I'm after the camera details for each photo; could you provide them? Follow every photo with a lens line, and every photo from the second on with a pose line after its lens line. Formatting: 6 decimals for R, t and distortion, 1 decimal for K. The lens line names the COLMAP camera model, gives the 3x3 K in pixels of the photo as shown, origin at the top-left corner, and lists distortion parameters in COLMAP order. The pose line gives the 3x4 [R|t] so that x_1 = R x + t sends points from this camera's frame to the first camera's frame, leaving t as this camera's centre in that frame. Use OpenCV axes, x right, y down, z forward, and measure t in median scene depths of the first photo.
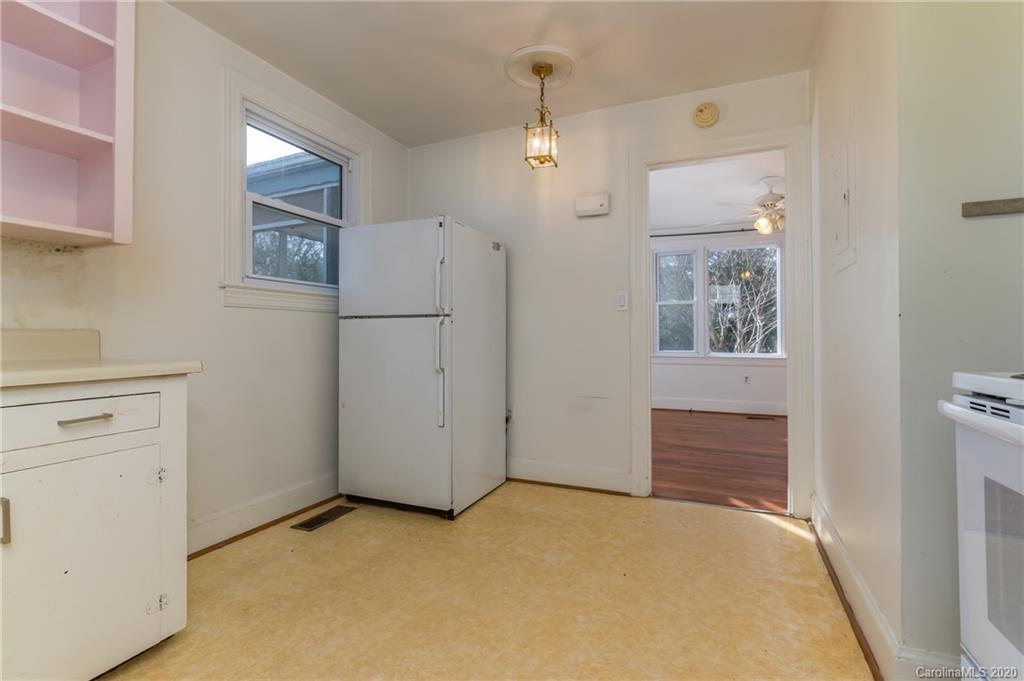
lens RADIAL K [[441.5, 0, 512.8], [0, 441.5, 344.1], [0, 0, 1]] dist [0.016411, 0.000212]
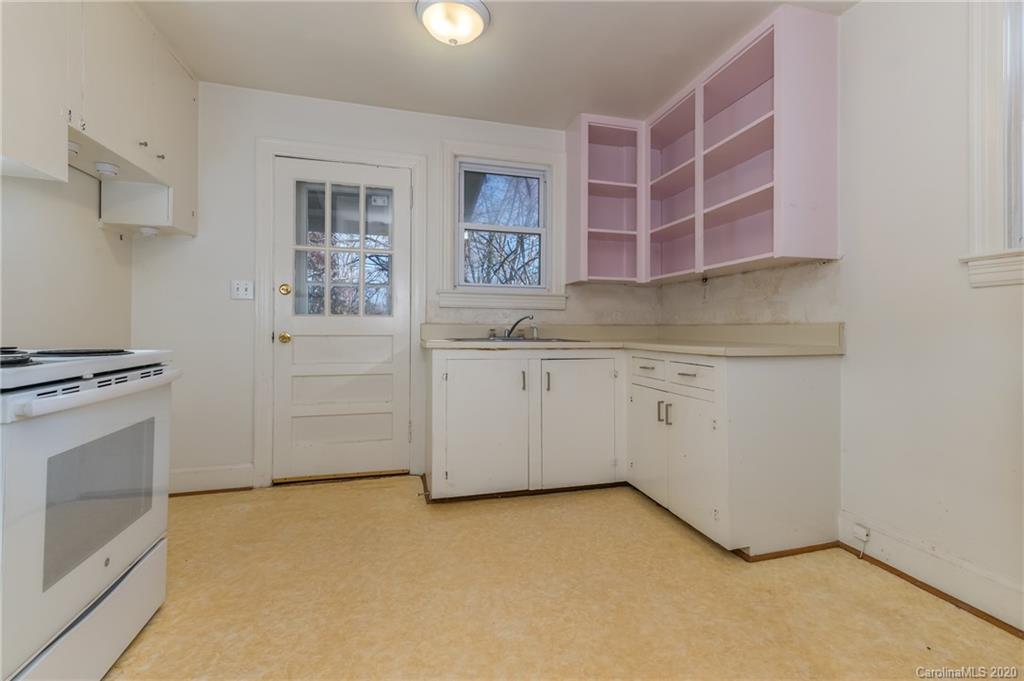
lens RADIAL K [[441.5, 0, 512.8], [0, 441.5, 344.1], [0, 0, 1]] dist [0.016411, 0.000212]
pose [[-0.757958, 0.036062, -0.651306, 0.486712], [0.004484, 0.998735, 0.050081, -0.039456], [0.652288, 0.035038, -0.757161, 1.291484]]
